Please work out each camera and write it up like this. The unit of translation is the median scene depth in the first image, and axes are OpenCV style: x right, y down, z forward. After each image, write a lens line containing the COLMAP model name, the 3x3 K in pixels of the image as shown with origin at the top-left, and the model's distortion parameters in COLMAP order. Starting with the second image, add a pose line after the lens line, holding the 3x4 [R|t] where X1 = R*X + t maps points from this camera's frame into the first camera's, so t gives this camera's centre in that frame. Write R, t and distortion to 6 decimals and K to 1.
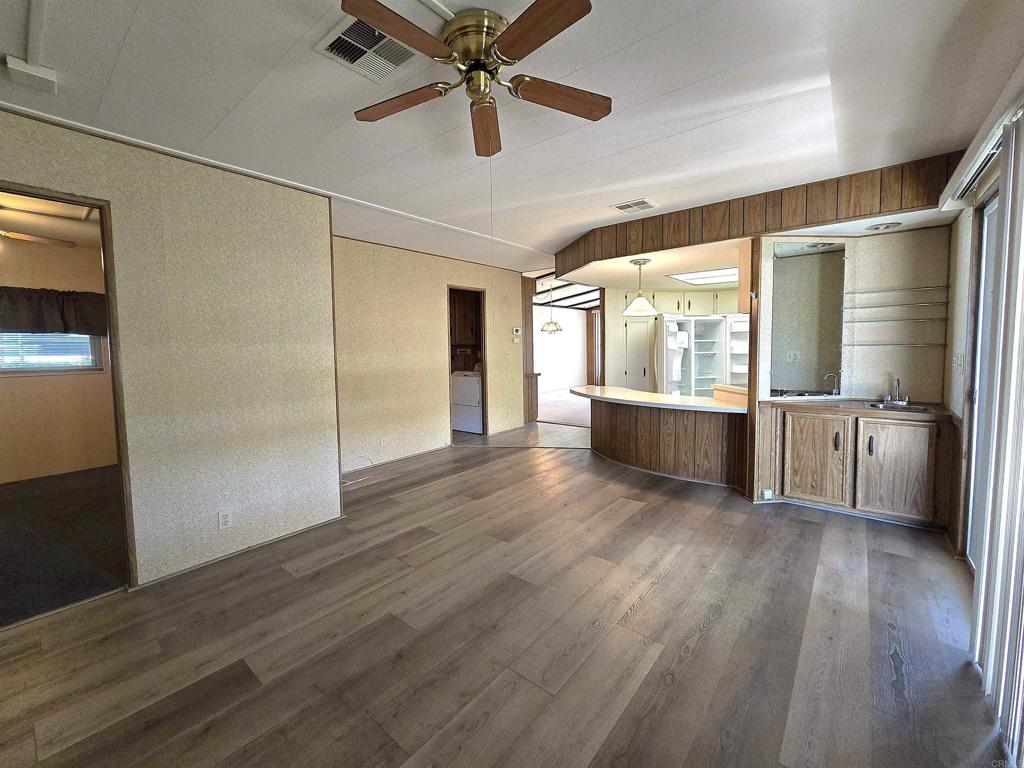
lens RADIAL K [[425.3, 0, 512.0], [0, 425.3, 370.1], [0, 0, 1]] dist [-0.001569, 0.000259]
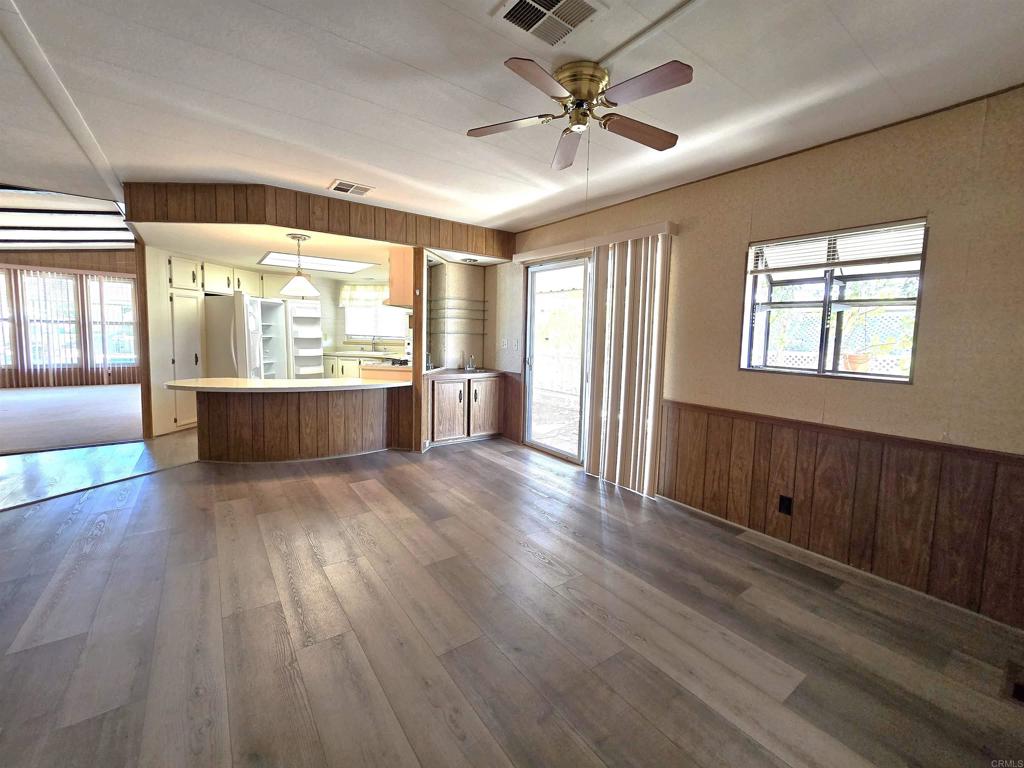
lens RADIAL K [[425.3, 0, 512.0], [0, 425.3, 370.1], [0, 0, 1]] dist [-0.001569, 0.000259]
pose [[0.252449, -0.063612, 0.965517, -0.610689], [0.026973, 0.997912, 0.058693, -0.010936], [-0.967234, 0.011226, 0.253638, 0.398721]]
